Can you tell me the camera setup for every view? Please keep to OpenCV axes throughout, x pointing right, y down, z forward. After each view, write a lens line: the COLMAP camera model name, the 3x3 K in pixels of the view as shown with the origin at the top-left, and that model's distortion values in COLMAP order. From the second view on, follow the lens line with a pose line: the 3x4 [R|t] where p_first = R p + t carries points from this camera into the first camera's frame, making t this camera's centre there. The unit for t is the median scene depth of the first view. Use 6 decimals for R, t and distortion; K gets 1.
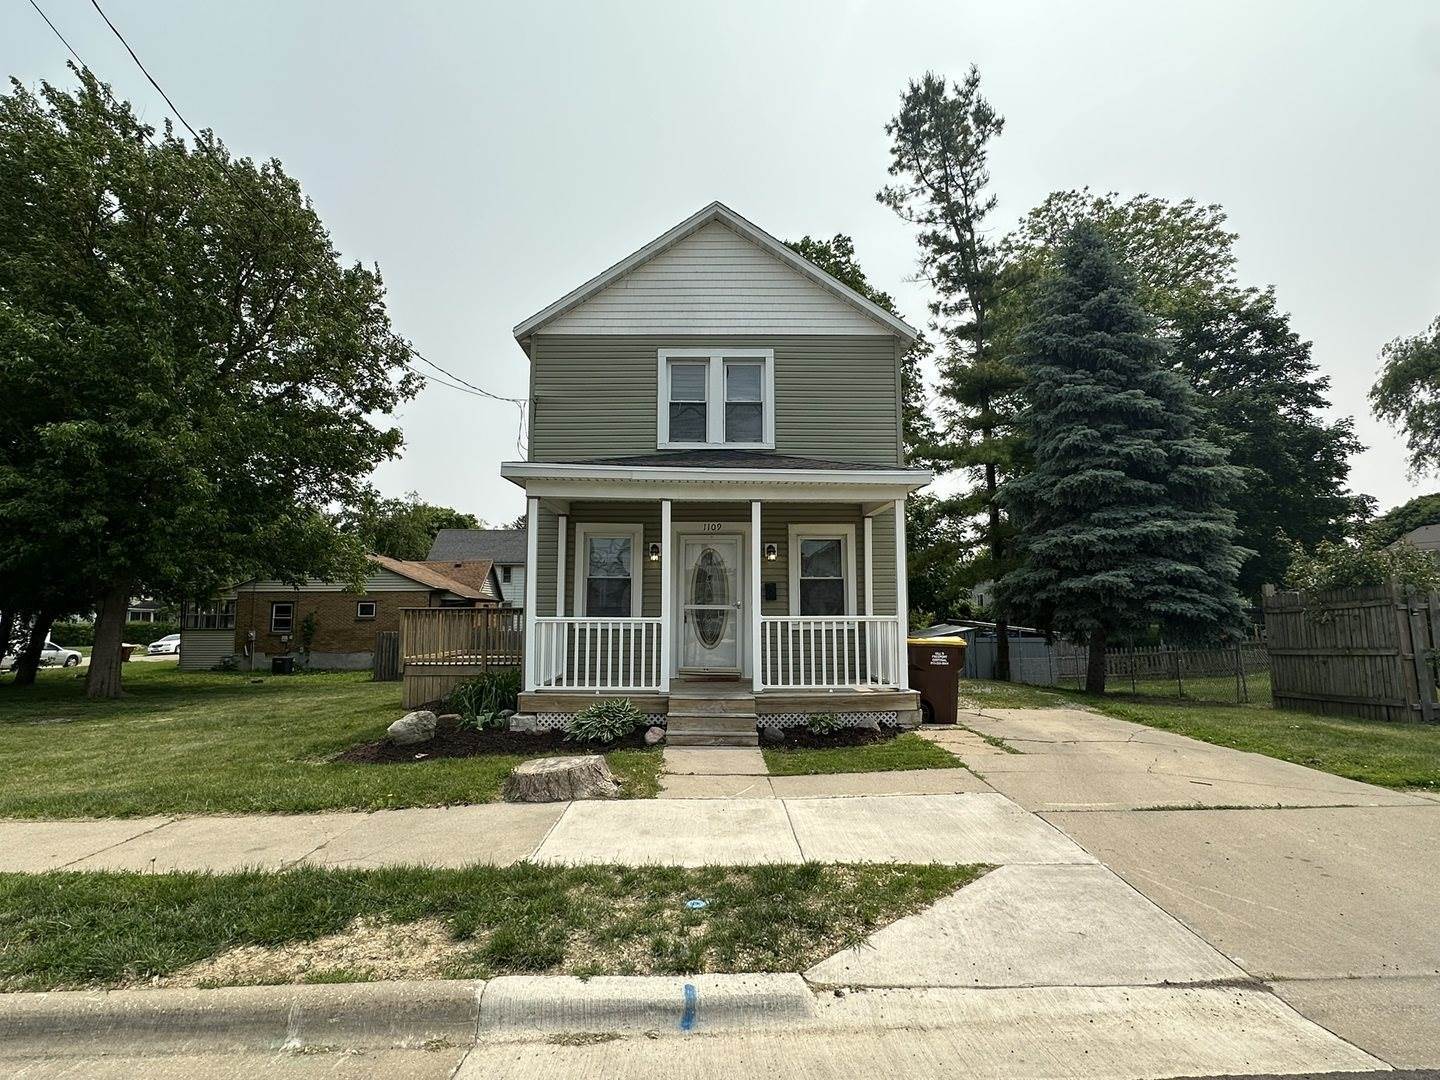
lens RADIAL K [[757.2, 0, 725.6], [0, 757.2, 540.2], [0, 0, 1]] dist [0.016863, -0.007881]
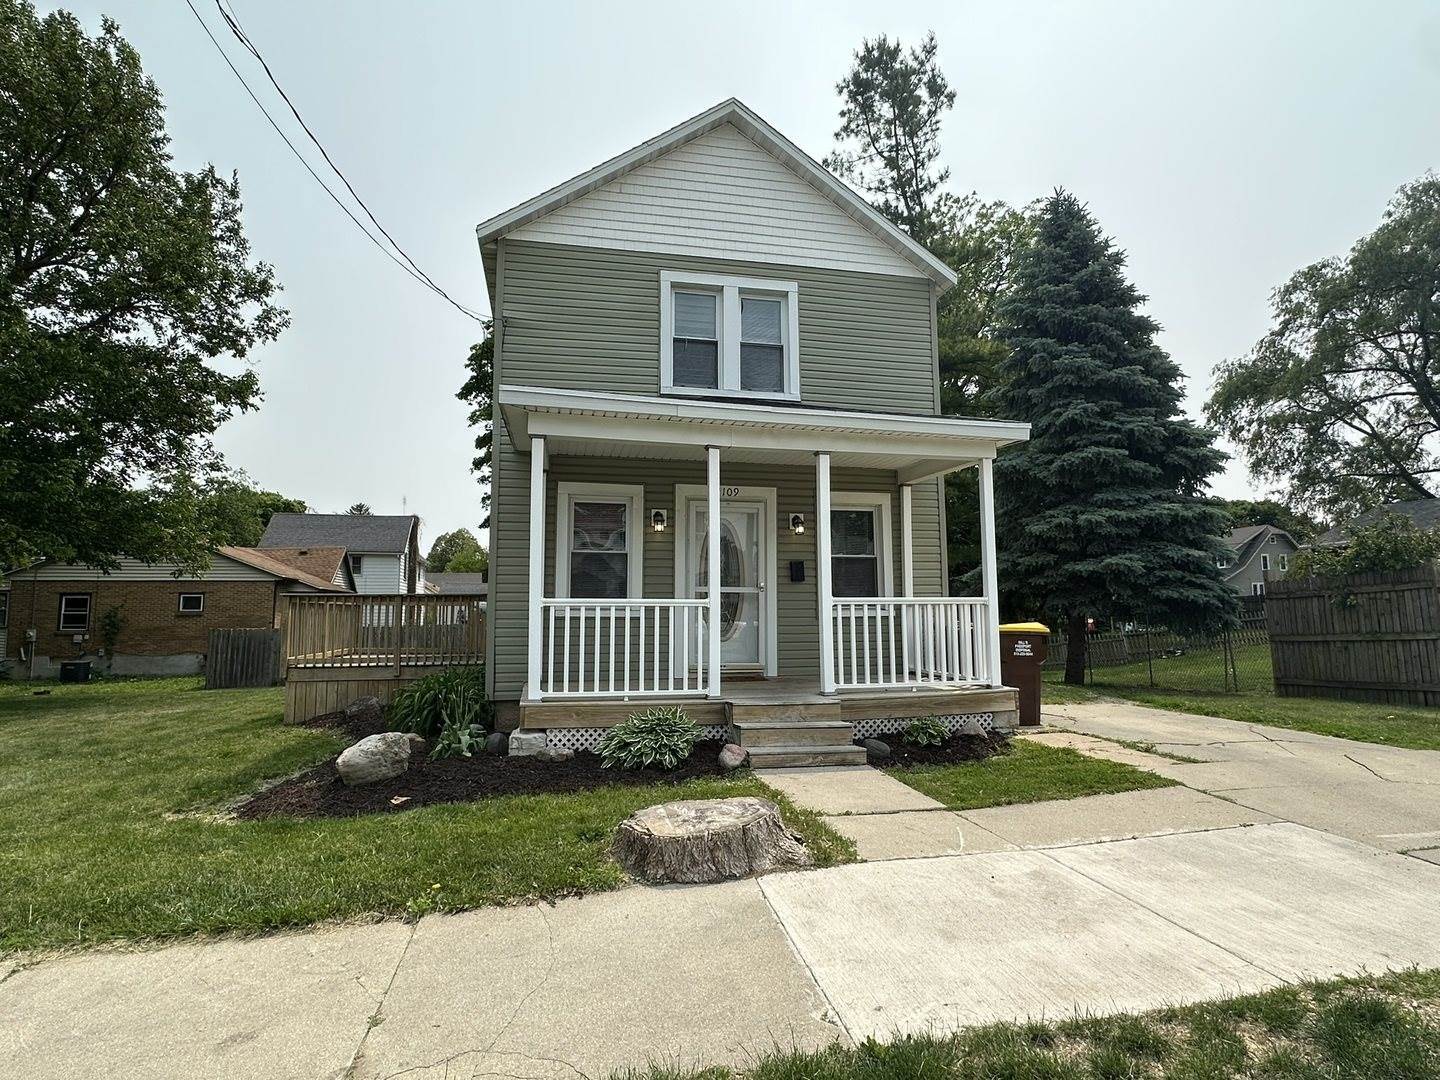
lens RADIAL K [[757.2, 0, 725.4], [0, 757.2, 532.7], [0, 0, 1]] dist [0.016863, -0.007881]
pose [[0.980334, 0.017912, 0.196532, -0.174060], [-0.016642, 0.999829, -0.008112, 0.032455], [-0.196644, 0.004682, 0.980464, 0.192268]]
